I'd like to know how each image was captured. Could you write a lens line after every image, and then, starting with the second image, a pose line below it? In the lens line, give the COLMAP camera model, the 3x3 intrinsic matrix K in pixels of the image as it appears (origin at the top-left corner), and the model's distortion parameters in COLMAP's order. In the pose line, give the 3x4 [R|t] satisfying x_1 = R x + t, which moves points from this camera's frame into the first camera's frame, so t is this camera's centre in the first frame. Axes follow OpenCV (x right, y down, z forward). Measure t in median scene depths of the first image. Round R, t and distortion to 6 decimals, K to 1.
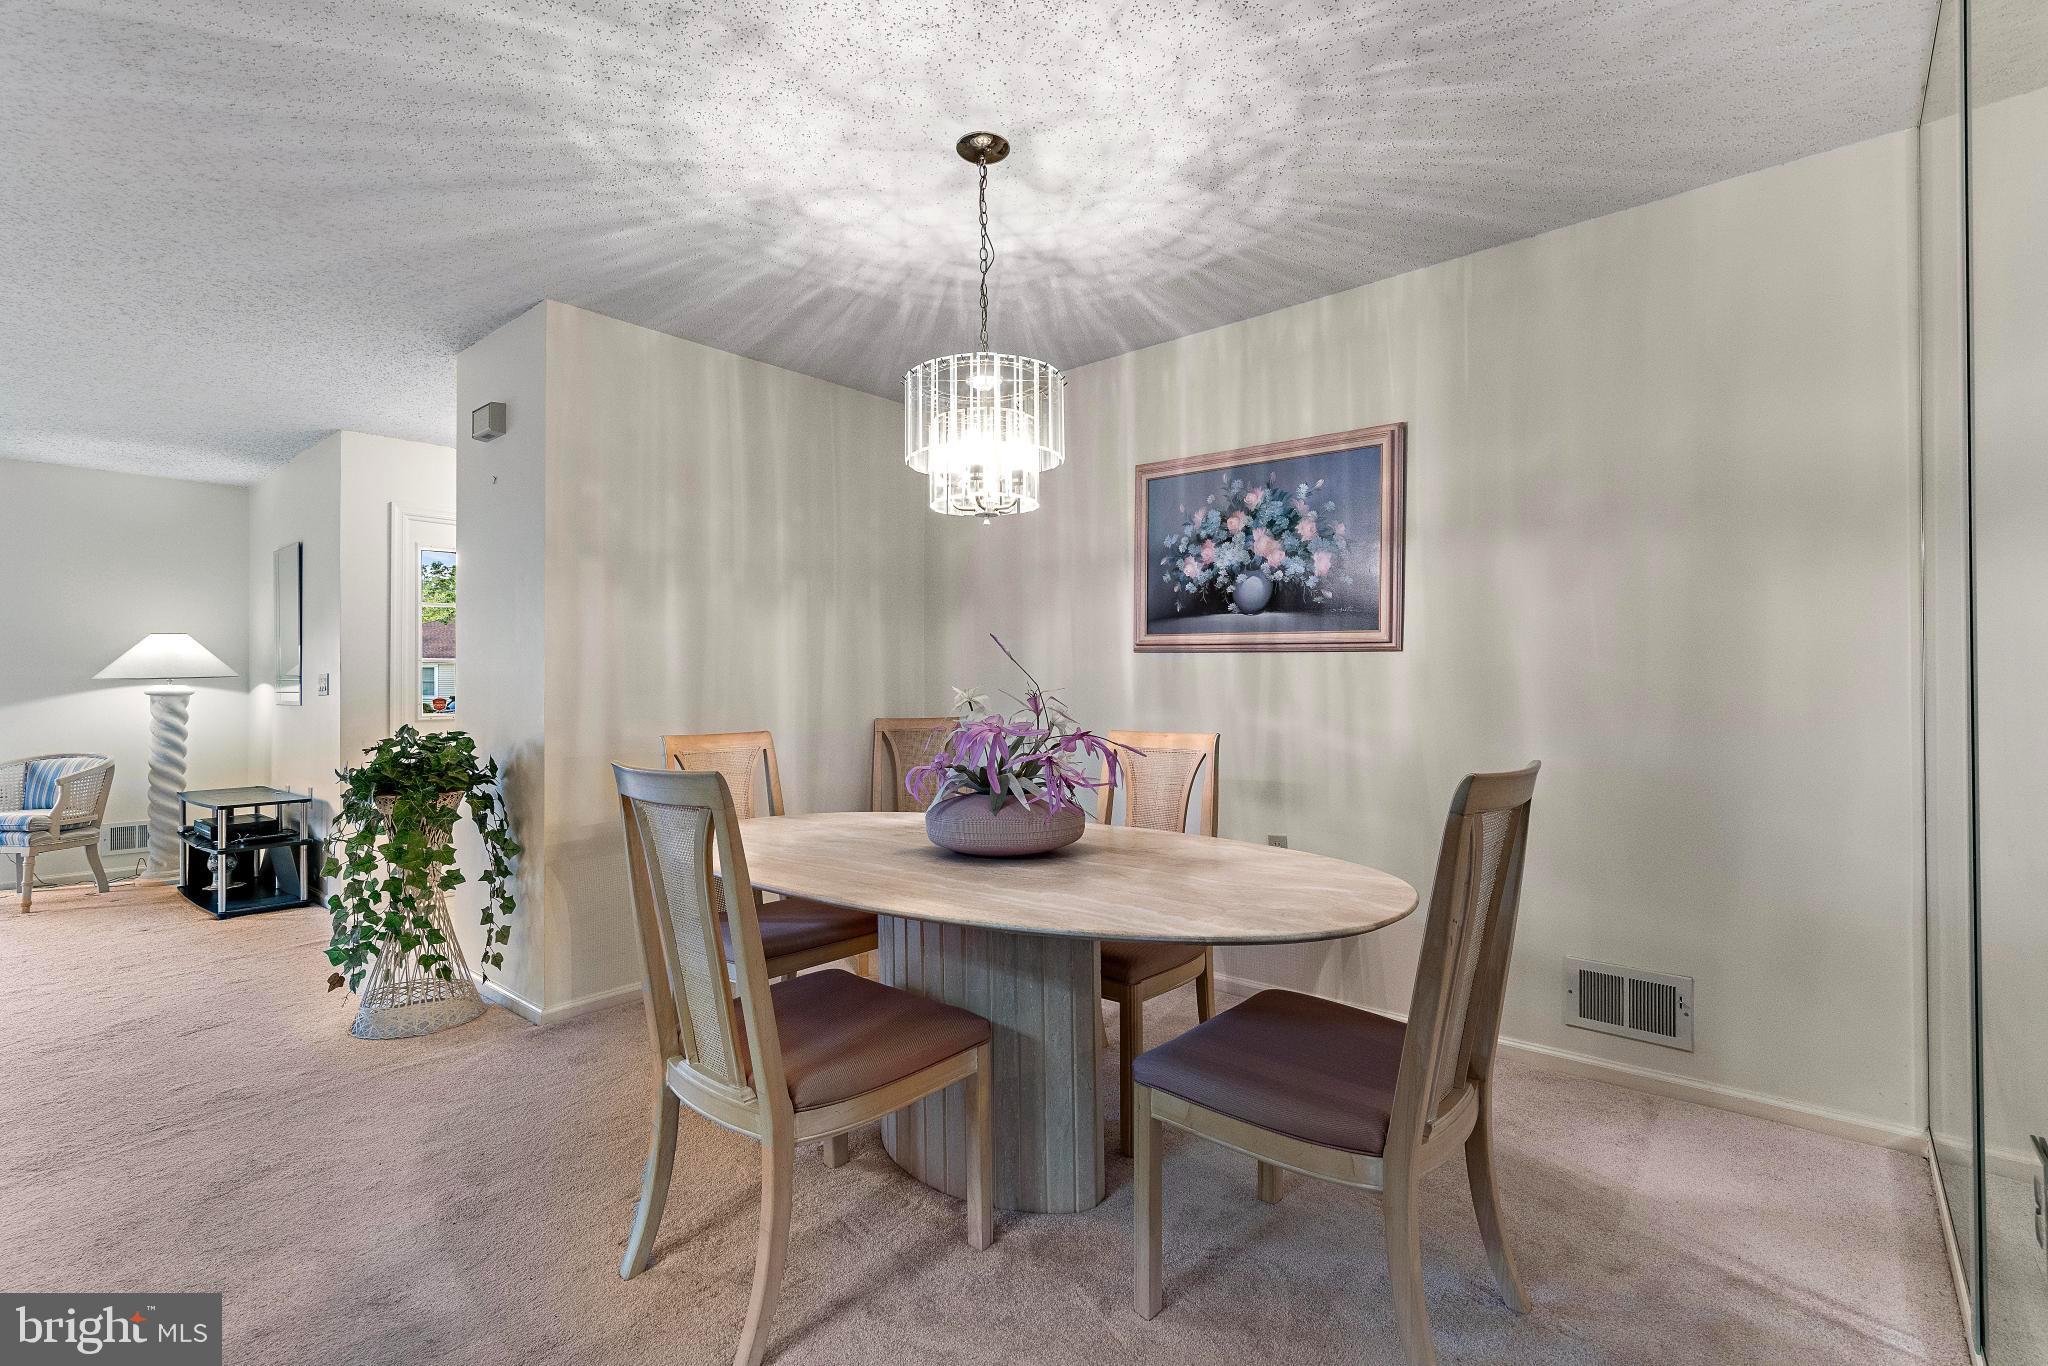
lens RADIAL K [[918.7, 0, 1025.8], [0, 918.7, 673.3], [0, 0, 1]] dist [0.005427, 0.000465]
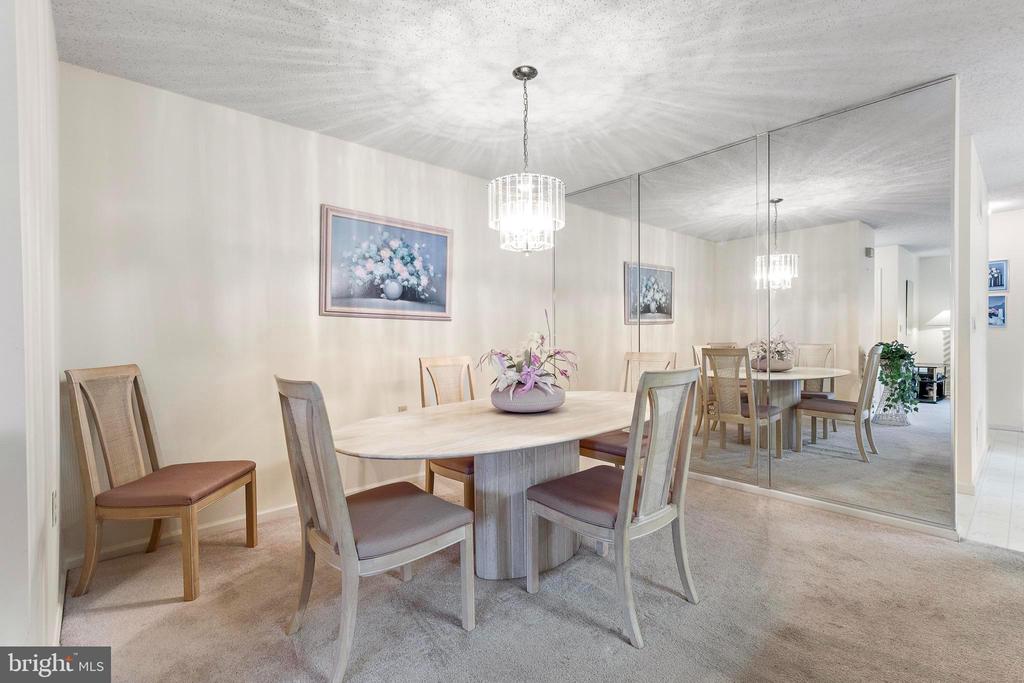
lens RADIAL K [[459.3, 0, 512.3], [0, 459.3, 338.2], [0, 0, 1]] dist [0.005427, 0.000465]
pose [[0.140665, -0.006560, 0.990035, -0.730034], [-0.011532, 0.999899, 0.008264, 0.008040], [-0.989990, -0.012580, 0.140576, 0.598150]]
